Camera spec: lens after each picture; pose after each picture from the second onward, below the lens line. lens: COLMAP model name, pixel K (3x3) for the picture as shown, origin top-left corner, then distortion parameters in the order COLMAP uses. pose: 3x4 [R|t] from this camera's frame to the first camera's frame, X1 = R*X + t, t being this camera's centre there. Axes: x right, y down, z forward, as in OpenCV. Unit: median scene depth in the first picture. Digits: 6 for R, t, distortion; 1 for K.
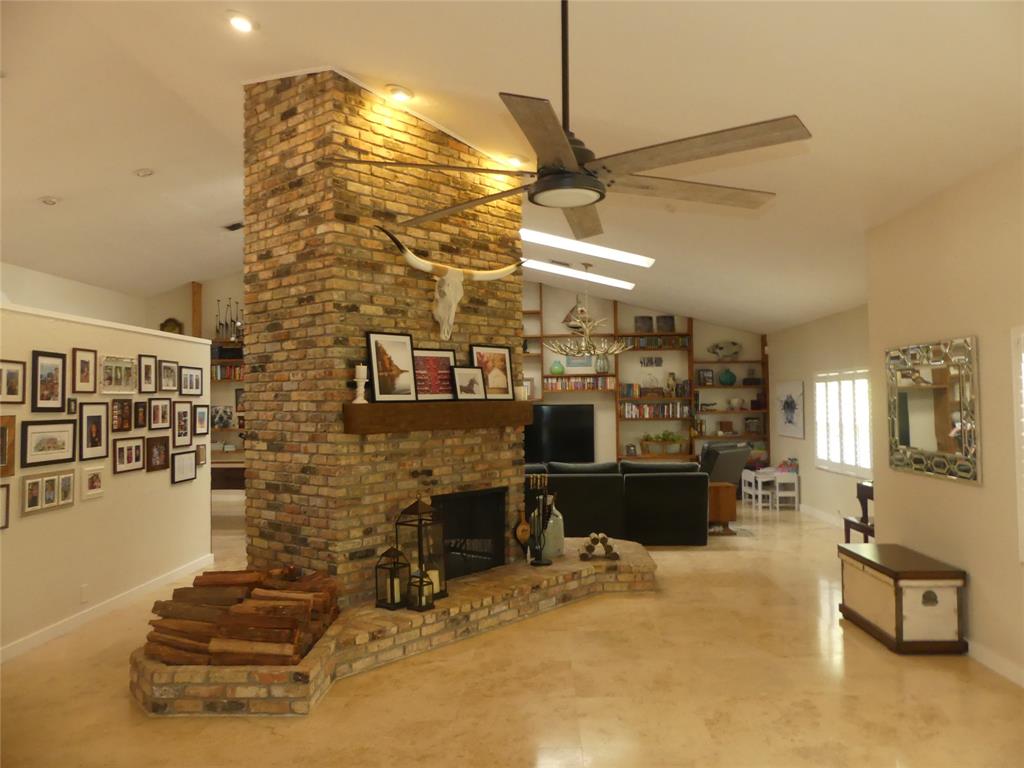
lens RADIAL K [[778.9, 0, 520.4], [0, 778.9, 385.1], [0, 0, 1]] dist [-0.036539, 0.032940]
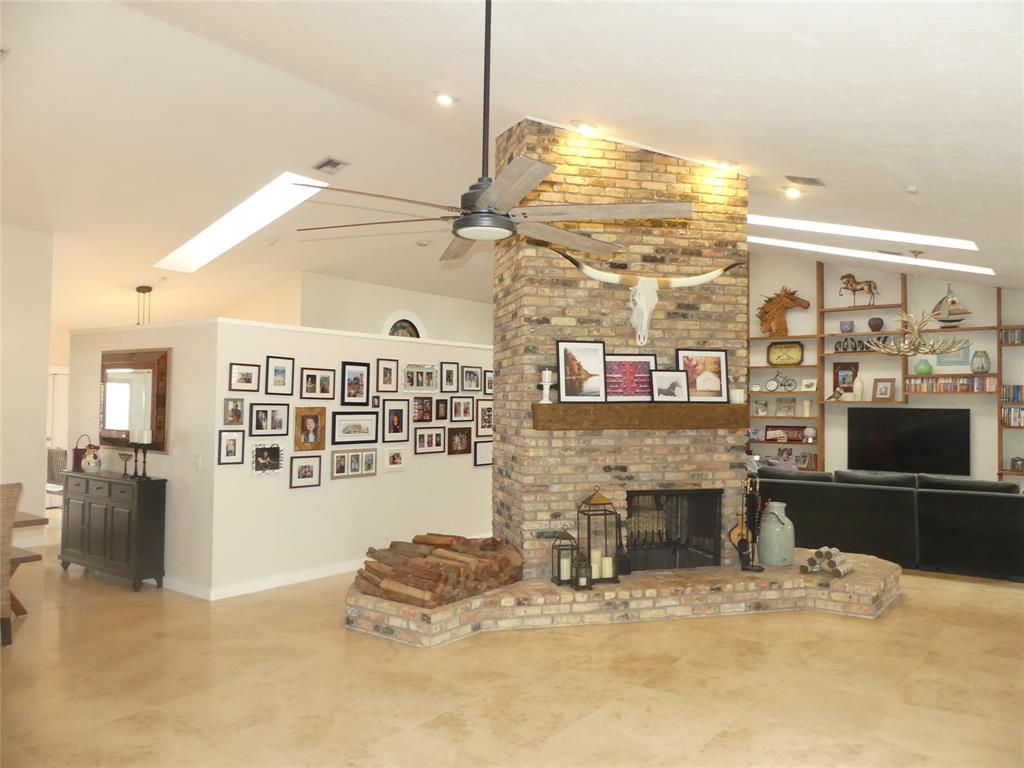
lens RADIAL K [[778.9, 0, 517.5], [0, 778.9, 383.5], [0, 0, 1]] dist [-0.036539, 0.032940]
pose [[0.816453, 0.003159, -0.577404, 0.385082], [-0.003160, 0.999995, 0.001003, -0.006453], [0.577404, 0.001006, 0.816458, 0.030086]]
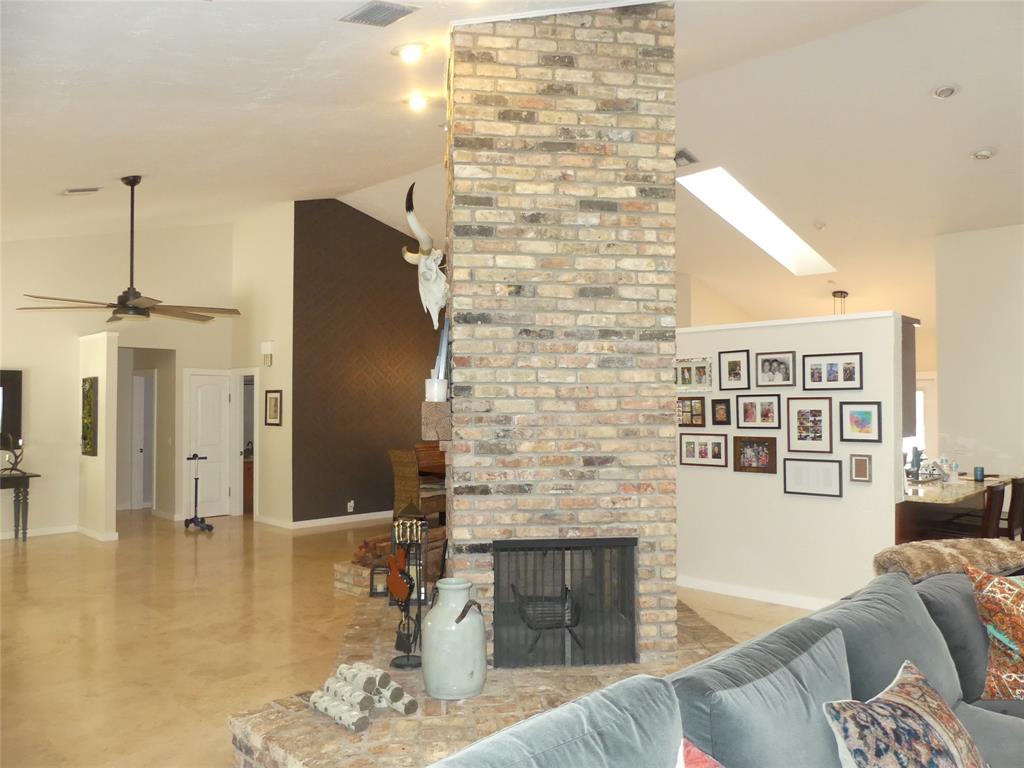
lens RADIAL K [[778.9, 0, 511.5], [0, 778.9, 384.6], [0, 0, 1]] dist [-0.036539, 0.032940]
pose [[-0.661125, -0.016400, -0.750097, 0.488811], [0.022829, 0.998858, -0.041960, 0.042871], [0.749929, -0.044865, -0.659996, 1.611952]]
